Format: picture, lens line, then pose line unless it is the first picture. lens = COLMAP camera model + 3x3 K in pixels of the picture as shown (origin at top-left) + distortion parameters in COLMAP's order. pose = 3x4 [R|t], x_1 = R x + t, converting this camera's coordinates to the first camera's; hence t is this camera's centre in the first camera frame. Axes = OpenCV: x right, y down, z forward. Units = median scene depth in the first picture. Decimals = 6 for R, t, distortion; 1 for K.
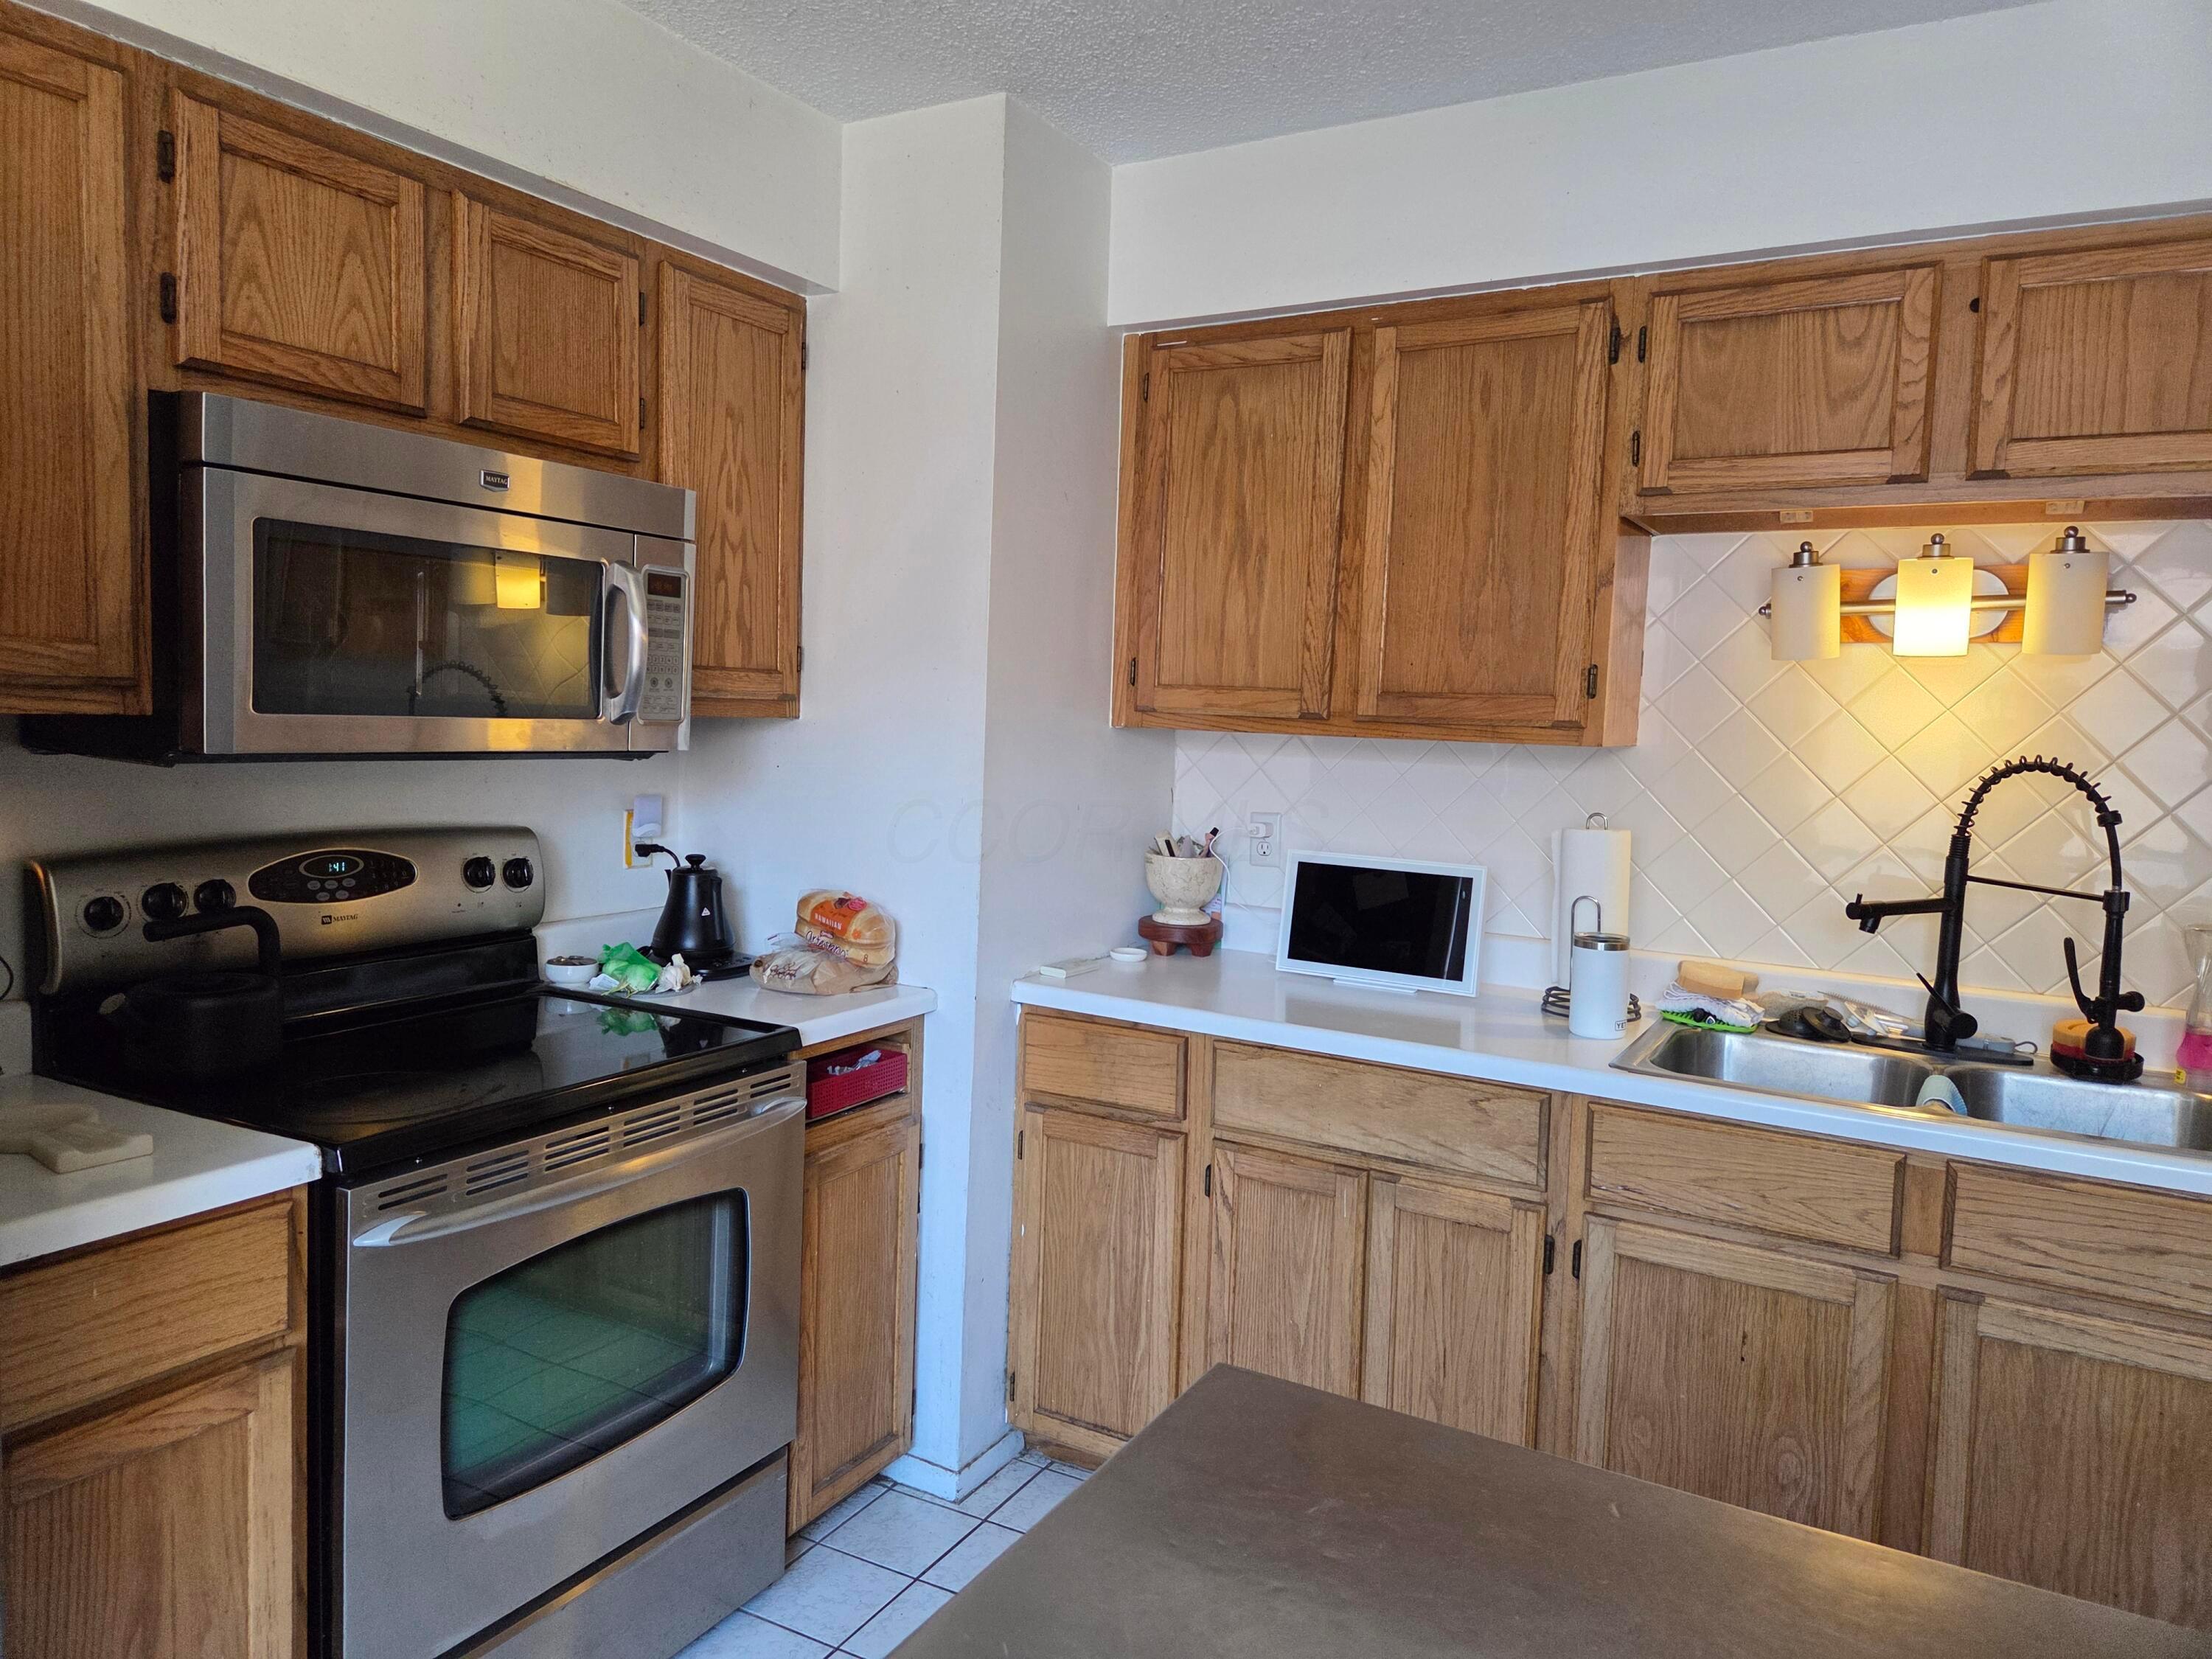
lens RADIAL K [[1498.2, 0, 1108.5], [0, 1498.2, 815.2], [0, 0, 1]] dist [0.081954, -0.086045]
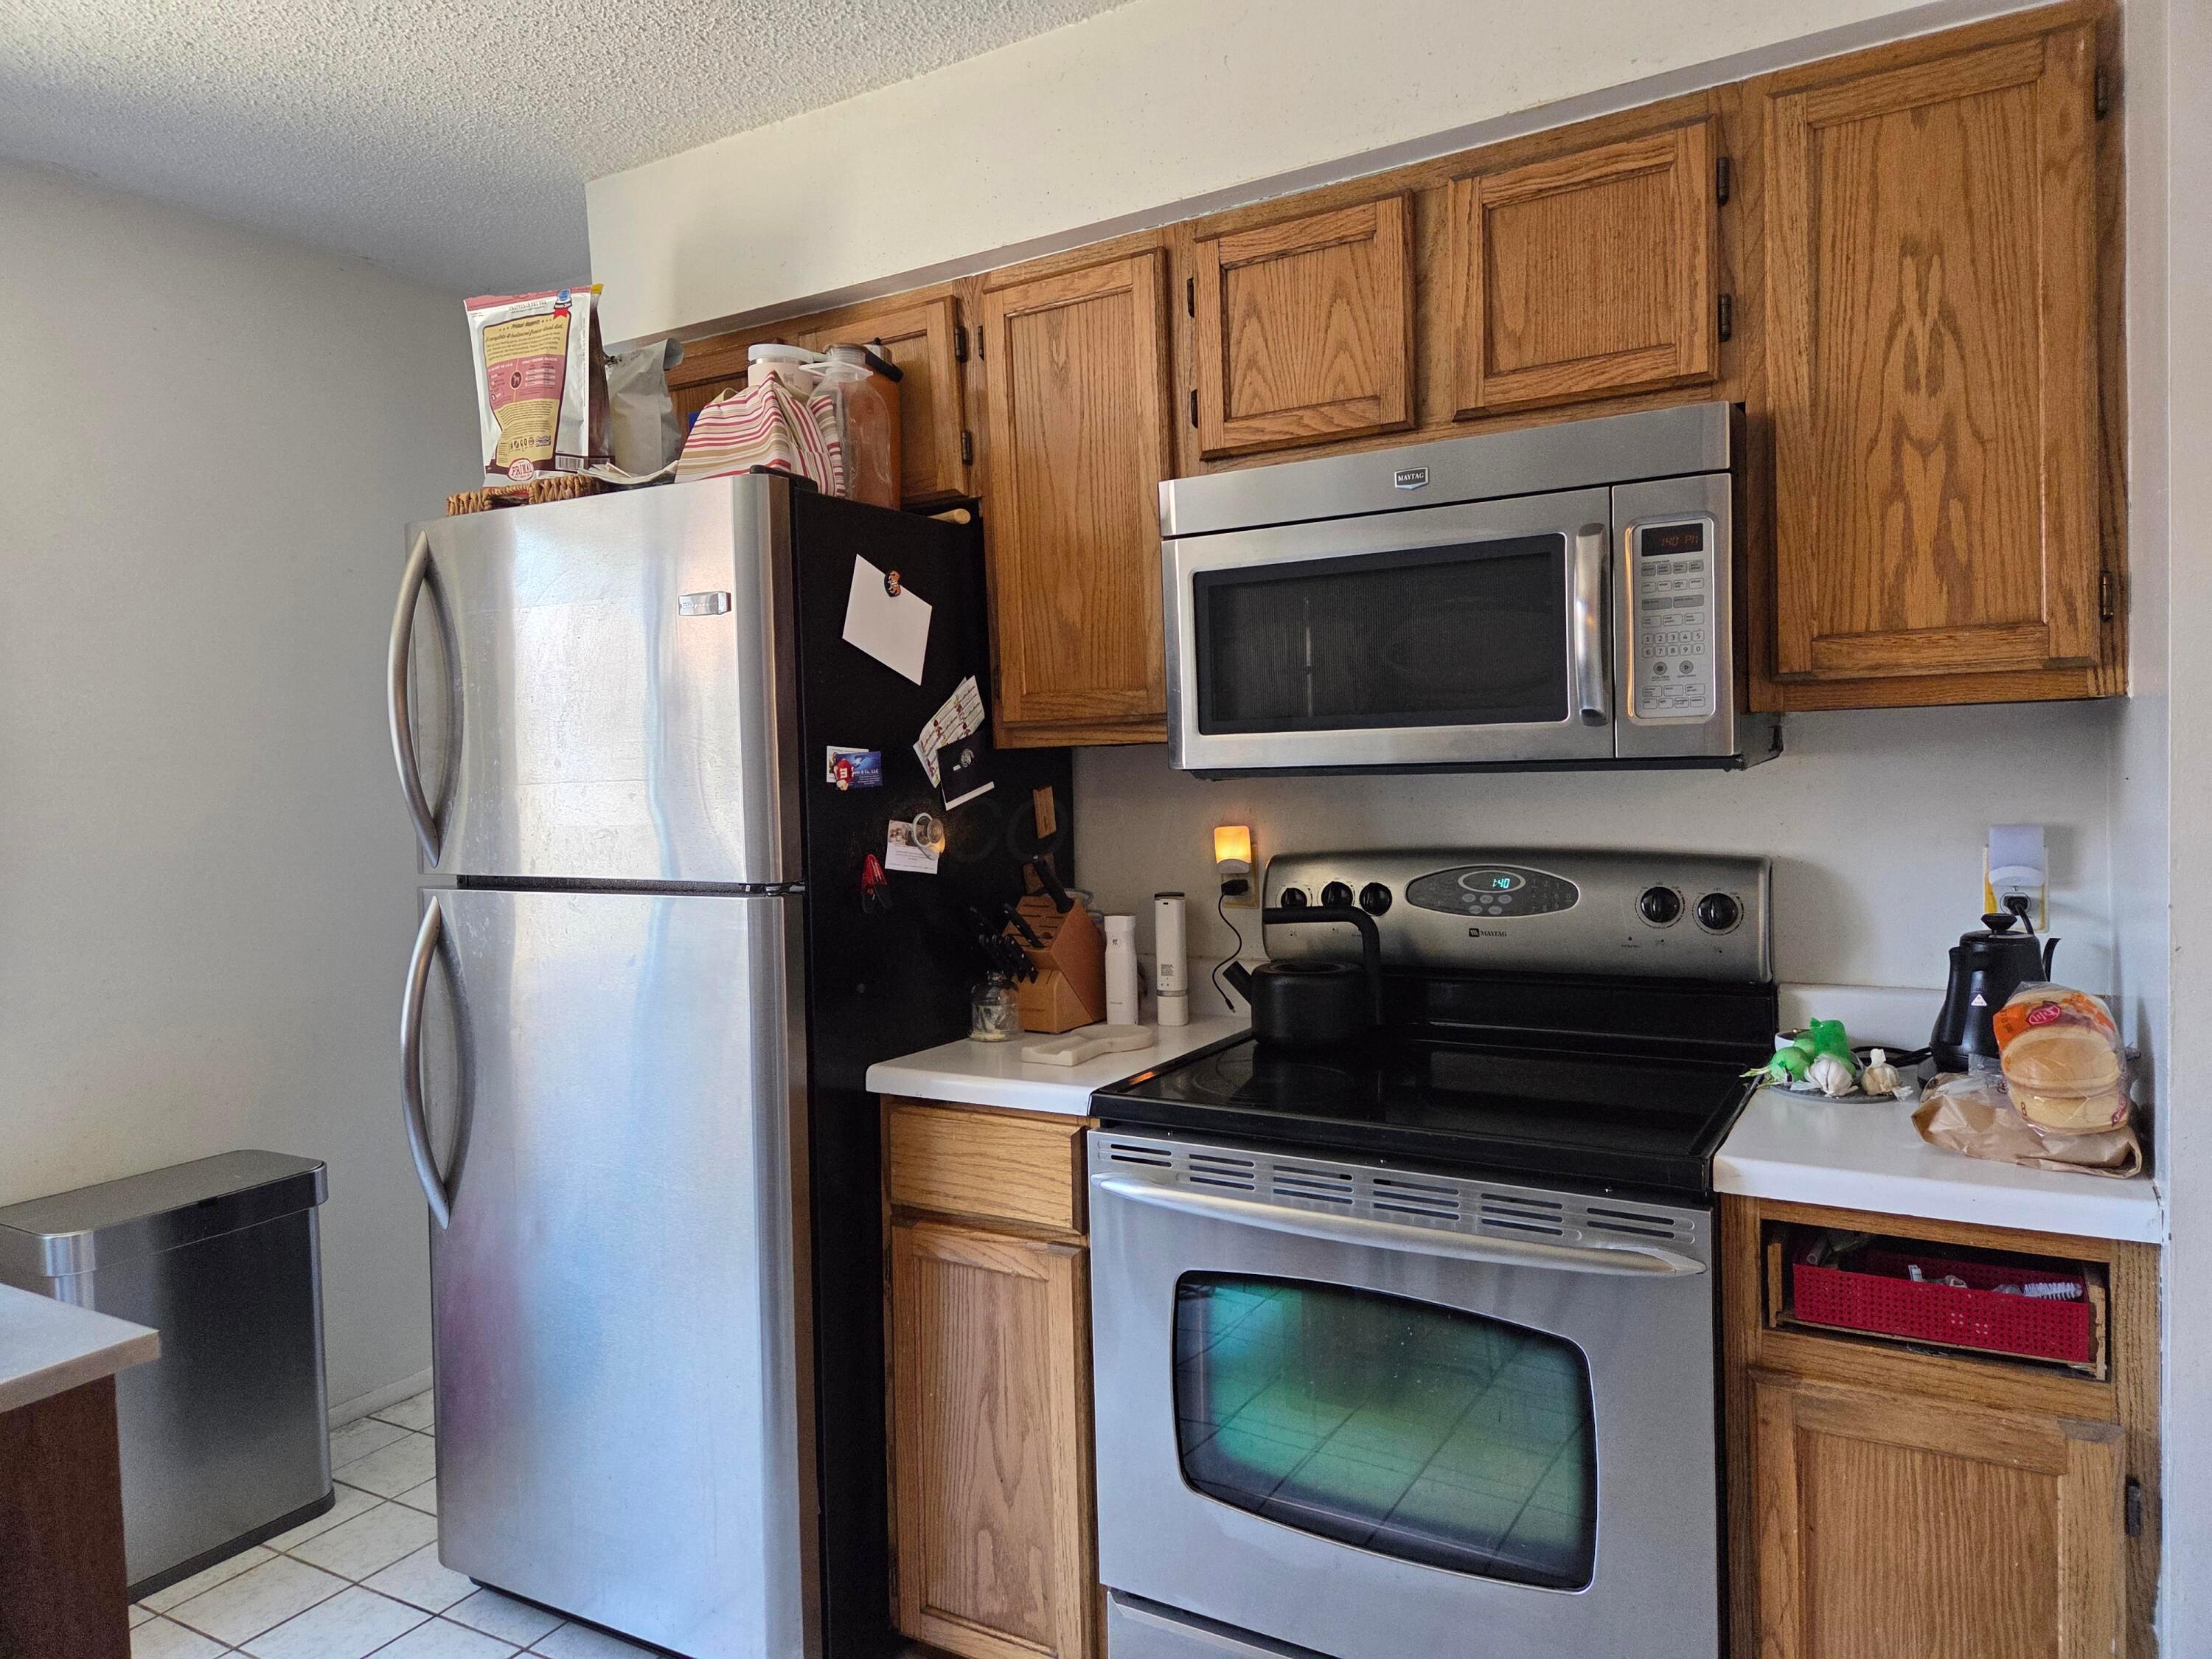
lens RADIAL K [[1443.3, 0, 1100.7], [0, 1443.3, 823.6], [0, 0, 1]] dist [0.063539, -0.061005]
pose [[-0.023908, 0.010443, -0.999660, 0.434770], [-0.041191, 0.999086, 0.011422, -0.005090], [0.998865, 0.041450, -0.023456, 0.709917]]
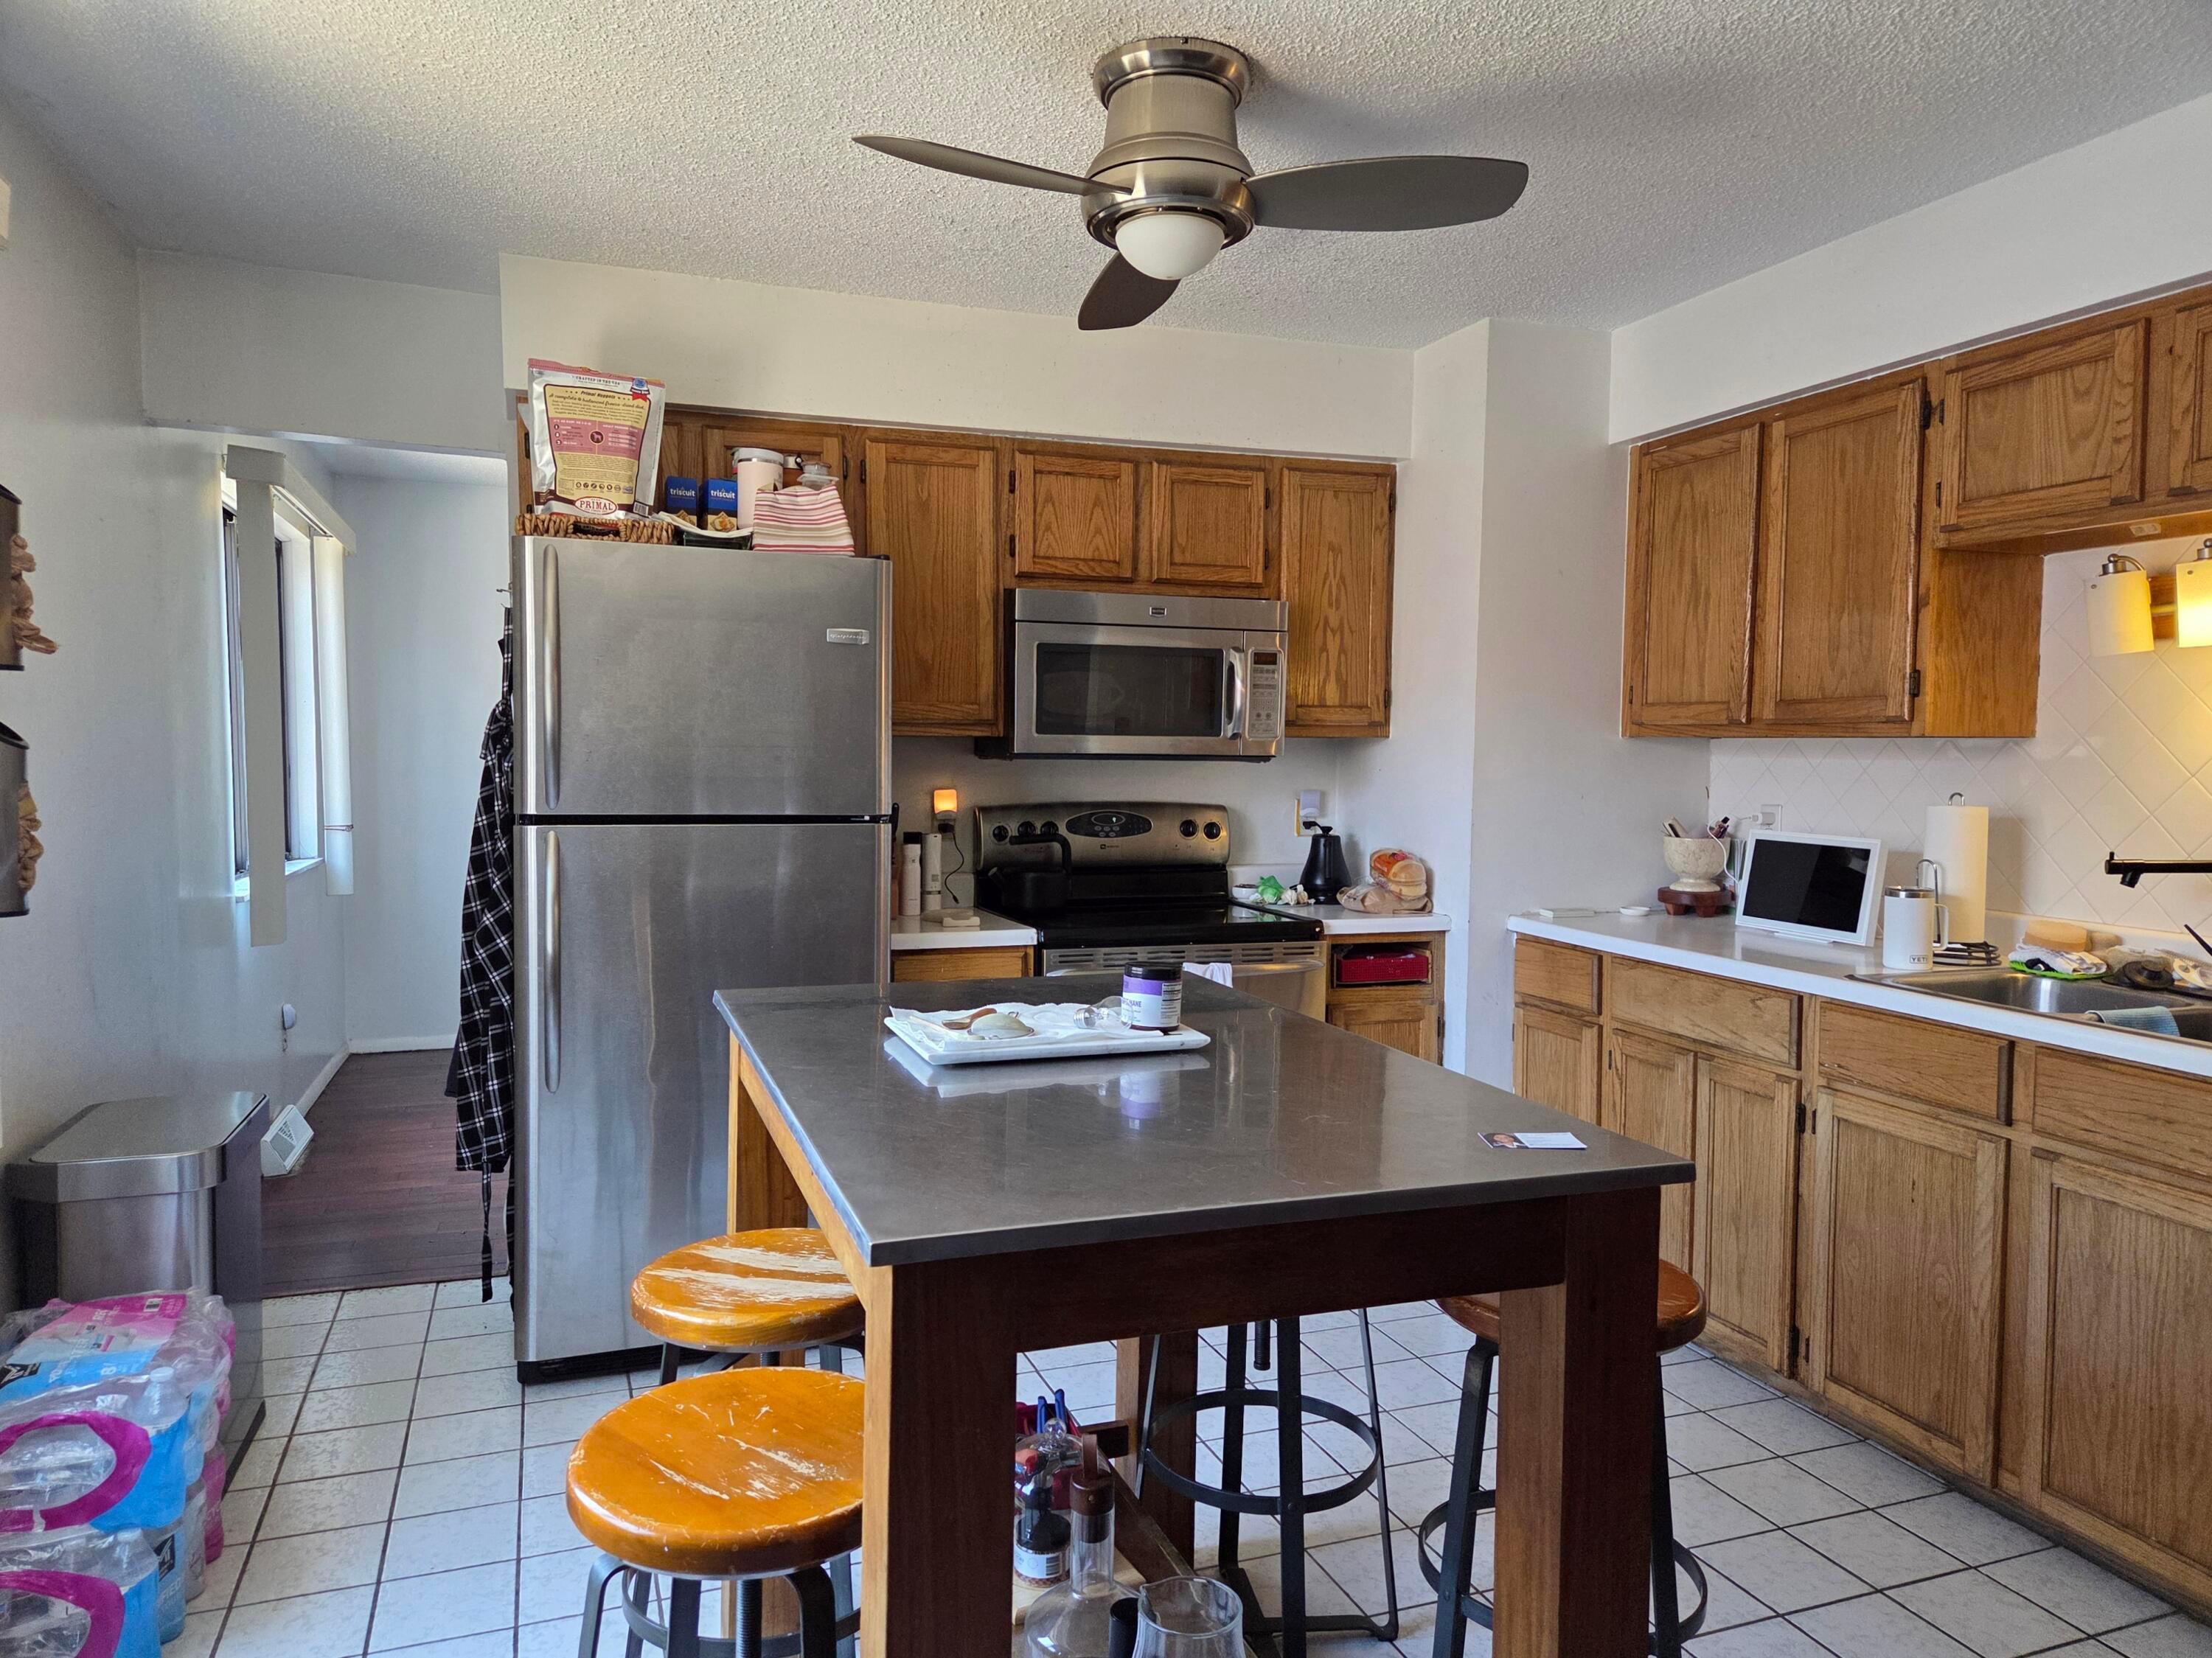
lens RADIAL K [[1514.7, 0, 1075.1], [0, 1514.7, 833.0], [0, 0, 1]] dist [0.080857, -0.085718]
pose [[0.745729, 0.010896, -0.666160, 0.671304], [-0.032472, 0.999272, -0.020006, 0.084270], [0.665457, 0.036550, 0.745541, -0.407206]]
